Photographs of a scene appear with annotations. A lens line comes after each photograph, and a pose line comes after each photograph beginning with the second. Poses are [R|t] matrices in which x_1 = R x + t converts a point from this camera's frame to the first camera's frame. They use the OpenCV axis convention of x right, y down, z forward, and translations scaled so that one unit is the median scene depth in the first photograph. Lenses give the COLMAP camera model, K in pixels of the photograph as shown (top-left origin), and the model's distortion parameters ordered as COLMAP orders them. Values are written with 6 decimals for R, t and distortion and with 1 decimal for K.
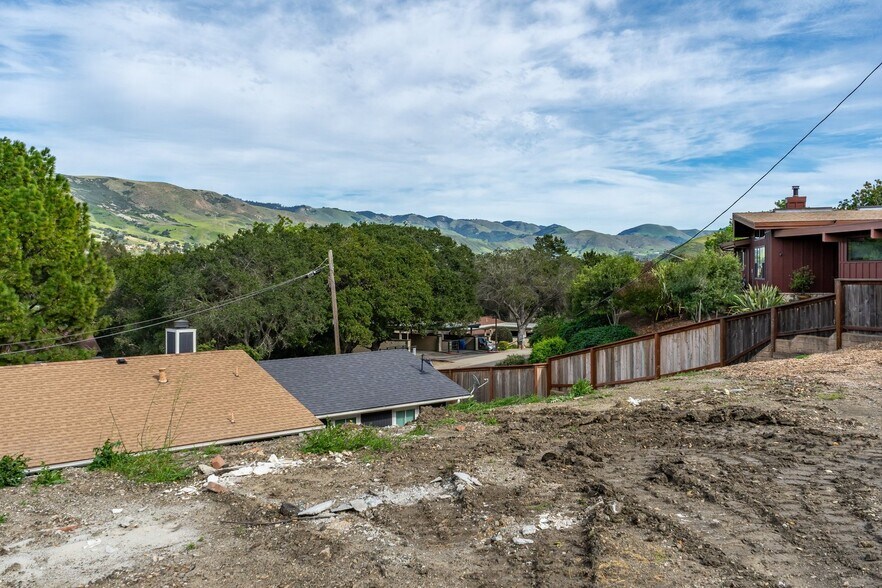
lens RADIAL K [[805.8, 0, 428.5], [0, 805.8, 311.1], [0, 0, 1]] dist [-0.007616, 0.000000]
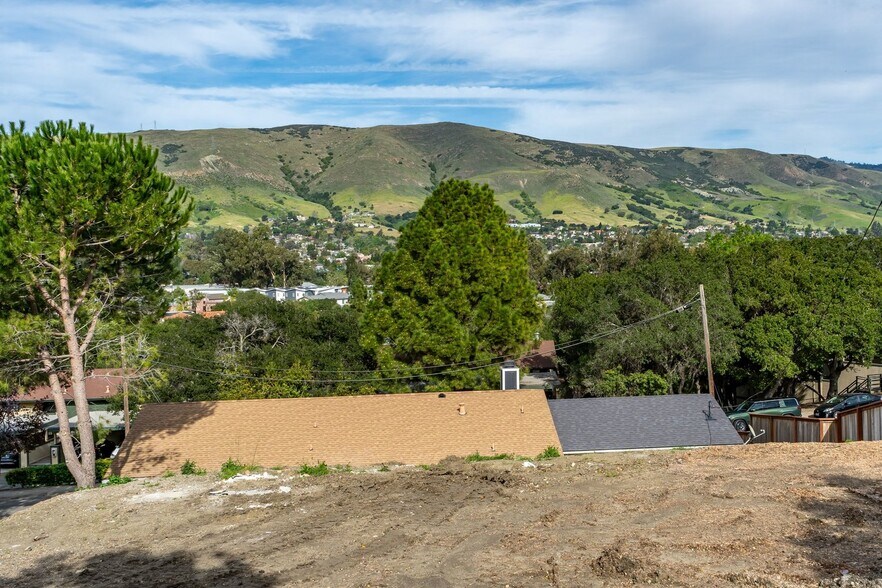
lens RADIAL K [[988.8, 0, 494.3], [0, 988.8, 285.3], [0, 0, 1]] dist [0.007573, 0.000000]
pose [[0.840486, 0.002058, -0.541829, 0.164072], [-0.010989, 0.999852, -0.013249, -0.028105], [0.541721, 0.017090, 0.840385, -0.087620]]
